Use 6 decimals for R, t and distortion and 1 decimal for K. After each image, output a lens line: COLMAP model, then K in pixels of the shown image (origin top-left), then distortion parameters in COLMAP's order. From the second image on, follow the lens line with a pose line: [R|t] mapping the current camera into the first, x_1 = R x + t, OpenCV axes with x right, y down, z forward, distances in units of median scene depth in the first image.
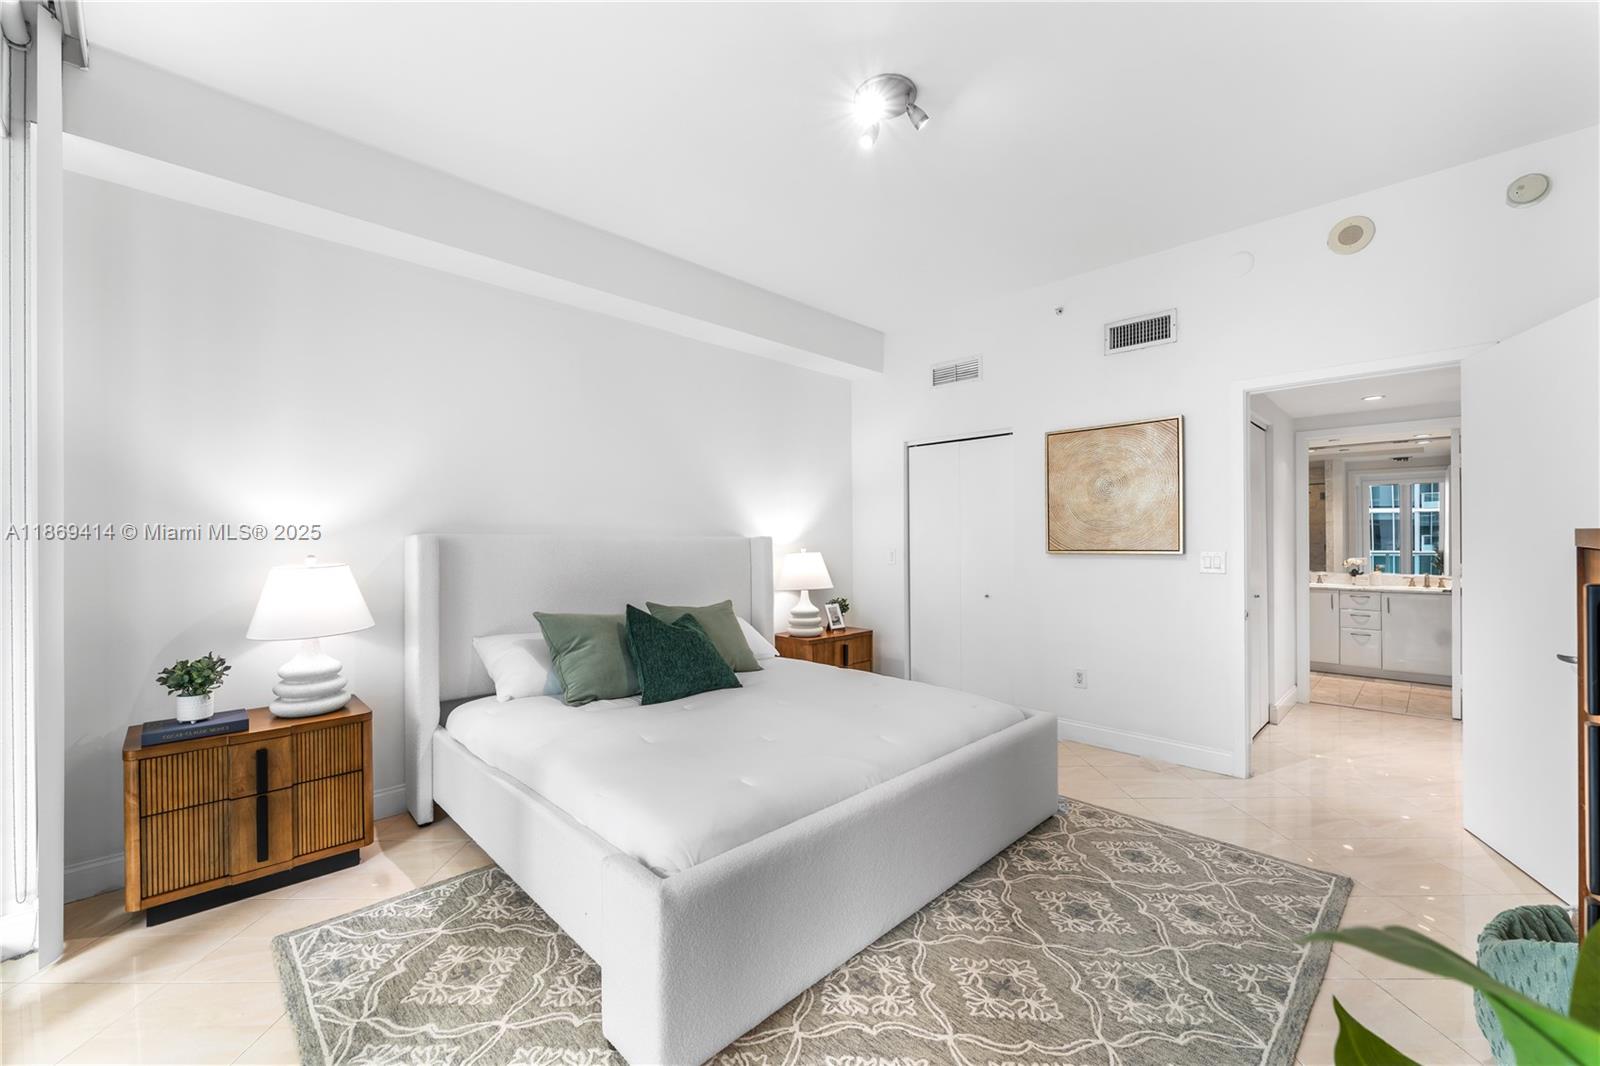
lens RADIAL K [[647.5, 0, 796.4], [0, 647.5, 536.8], [0, 0, 1]] dist [-0.001435, 0.000046]
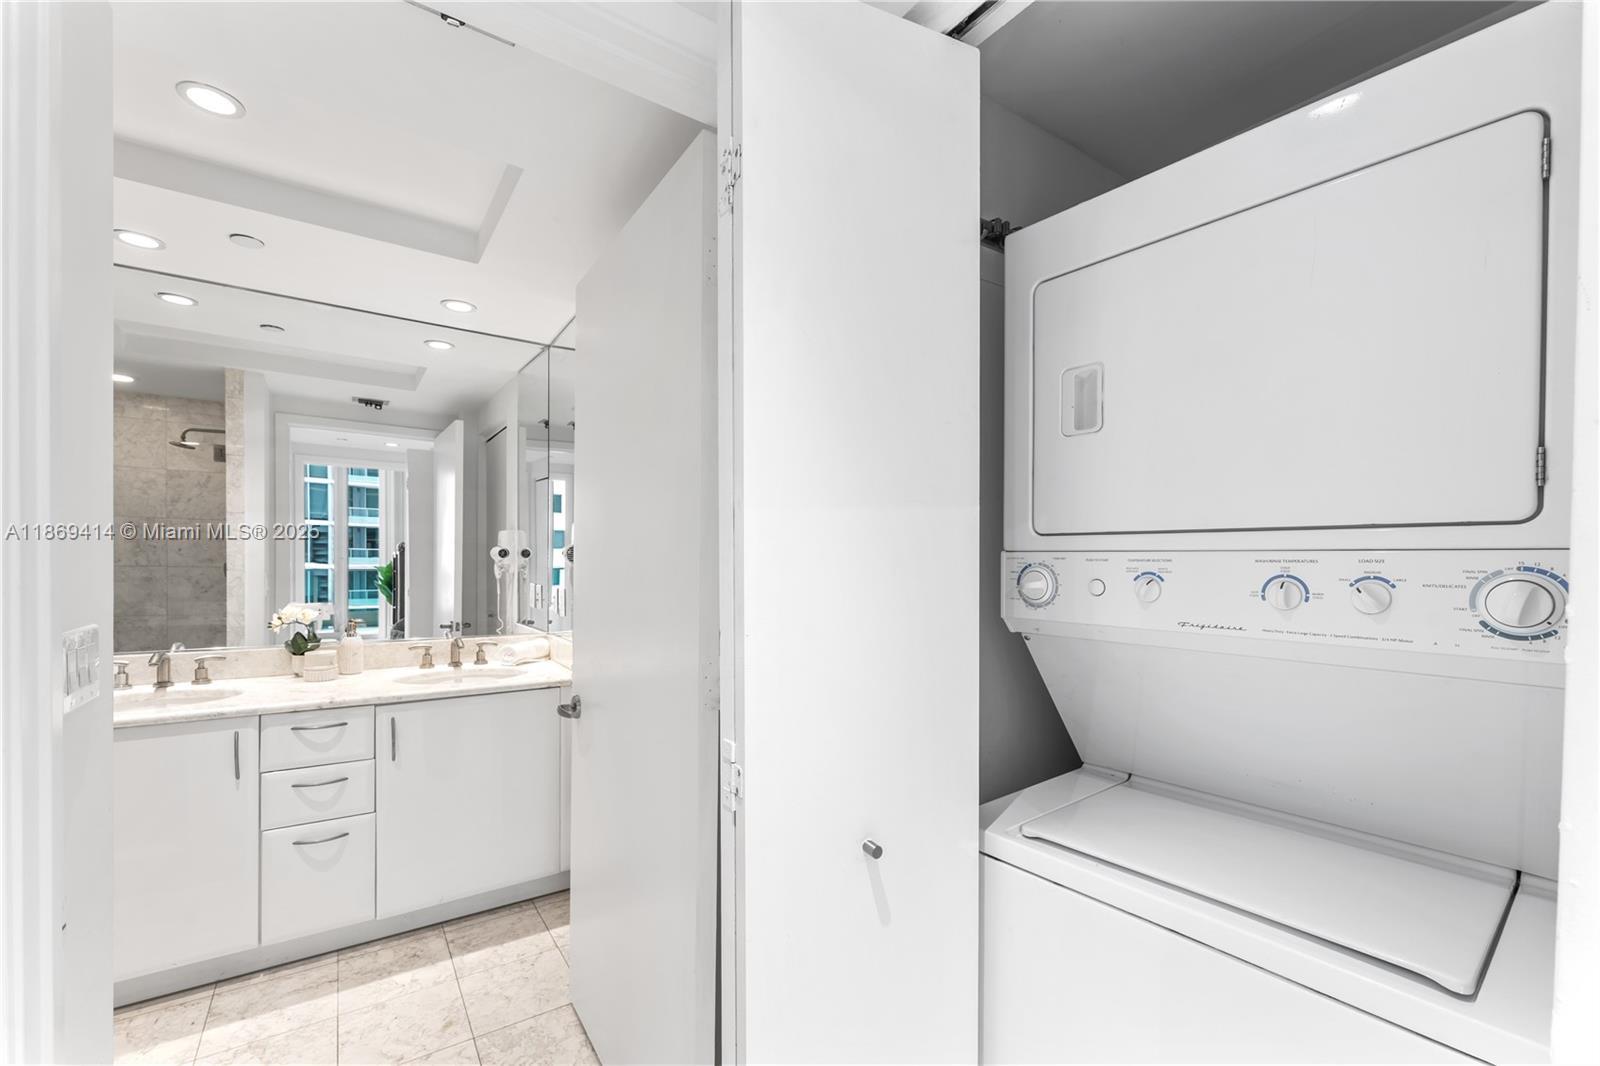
lens RADIAL K [[670.9, 0, 796.3], [0, 670.9, 565.3], [0, 0, 1]] dist [-0.000162, -0.000028]
pose [[0.188565, -0.008349, 0.982025, 0.569222], [-0.019212, 0.999741, 0.012188, -0.000653], [-0.981873, -0.021165, 0.188356, 0.684970]]
